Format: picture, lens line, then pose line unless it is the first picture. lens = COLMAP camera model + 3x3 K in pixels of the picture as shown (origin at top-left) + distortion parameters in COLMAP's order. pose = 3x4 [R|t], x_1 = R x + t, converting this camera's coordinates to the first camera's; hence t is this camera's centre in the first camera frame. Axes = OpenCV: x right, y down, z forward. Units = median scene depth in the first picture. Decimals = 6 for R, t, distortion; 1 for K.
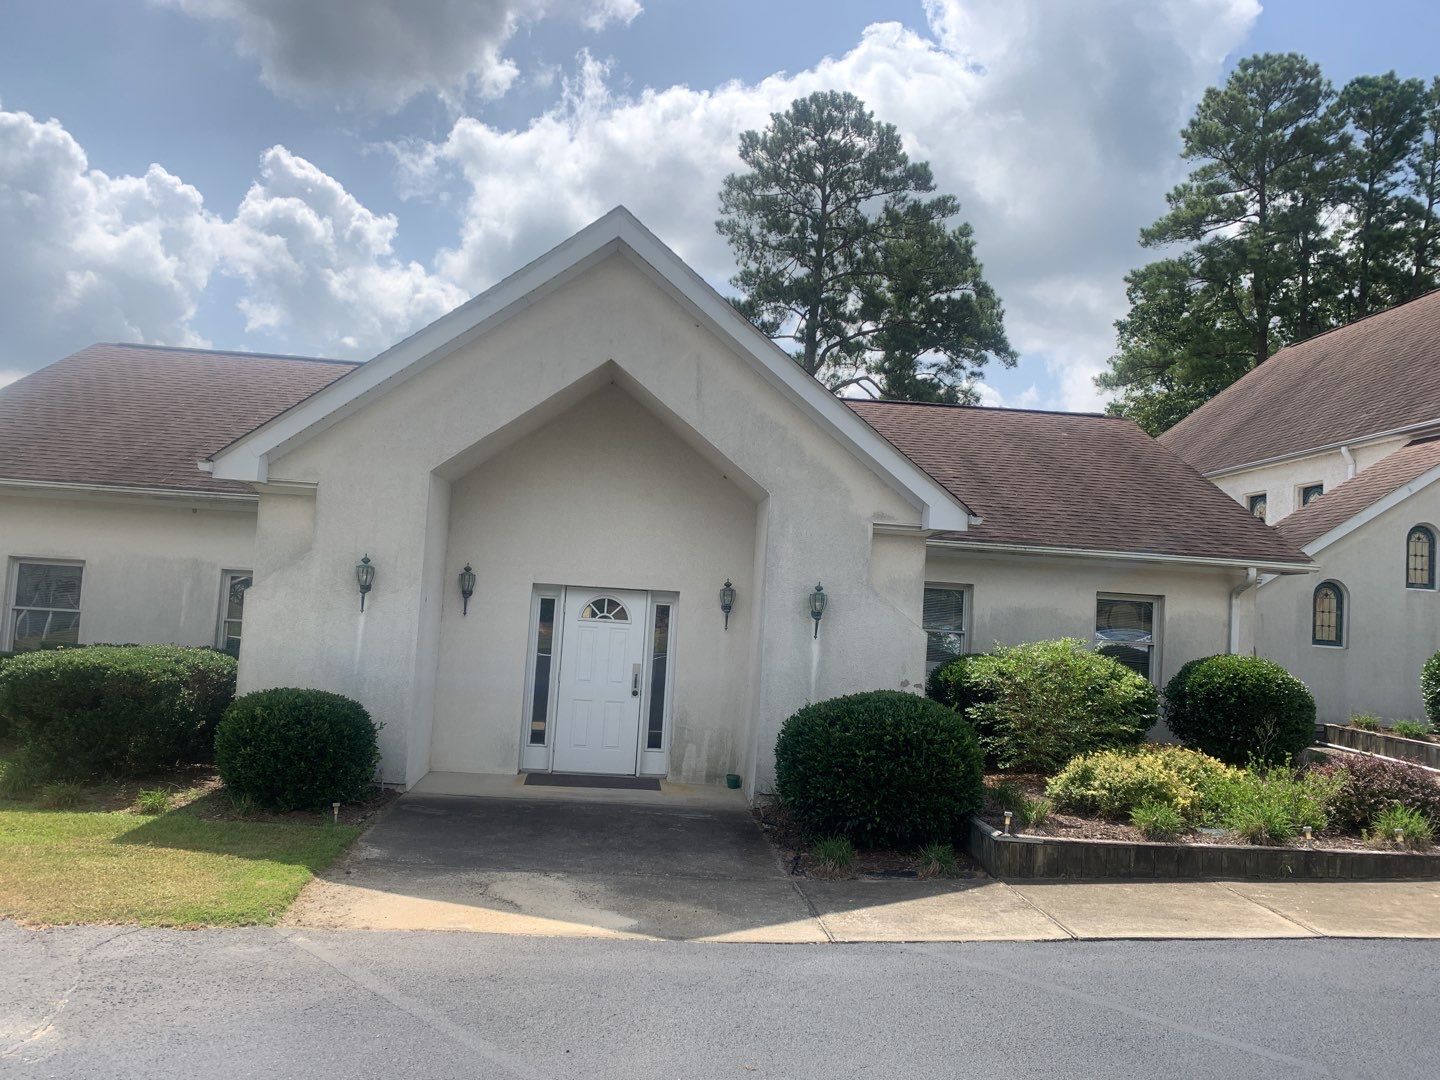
lens RADIAL K [[1105.1, 0, 734.8], [0, 1105.1, 511.5], [0, 0, 1]] dist [0.067161, -0.044631]
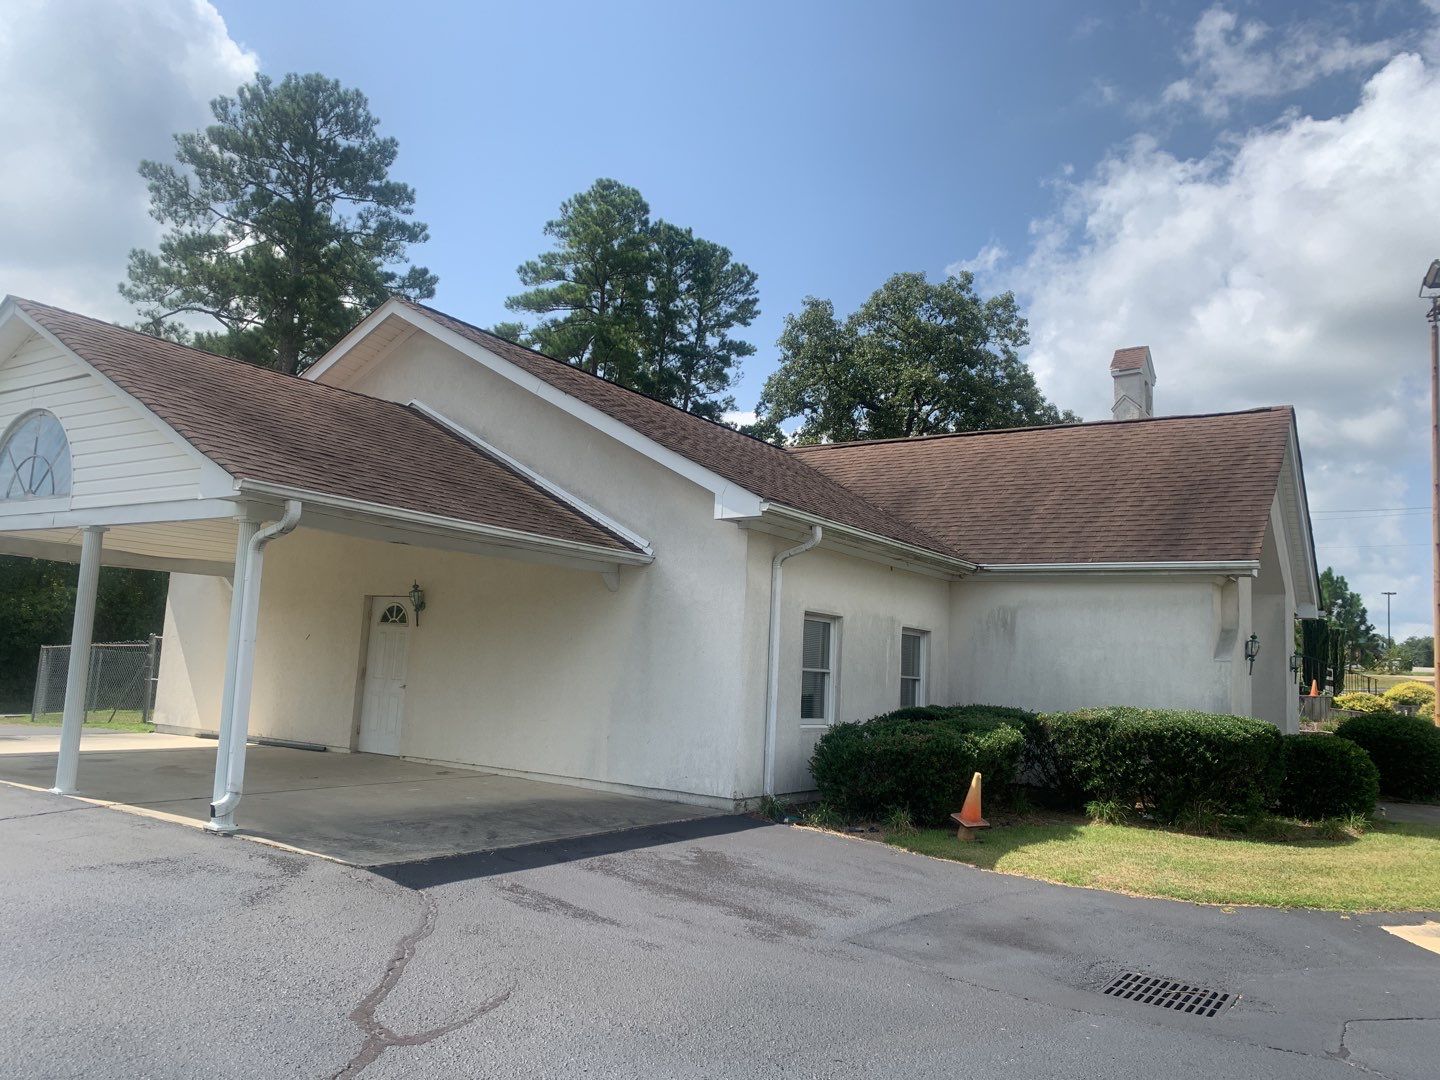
lens RADIAL K [[1098.0, 0, 695.9], [0, 1098.0, 533.9], [0, 0, 1]] dist [0.075480, -0.140940]
pose [[0.642305, 0.075482, 0.762724, -0.382593], [-0.085612, 0.995977, -0.026470, 0.002710], [-0.761653, -0.048297, 0.646183, 0.140095]]
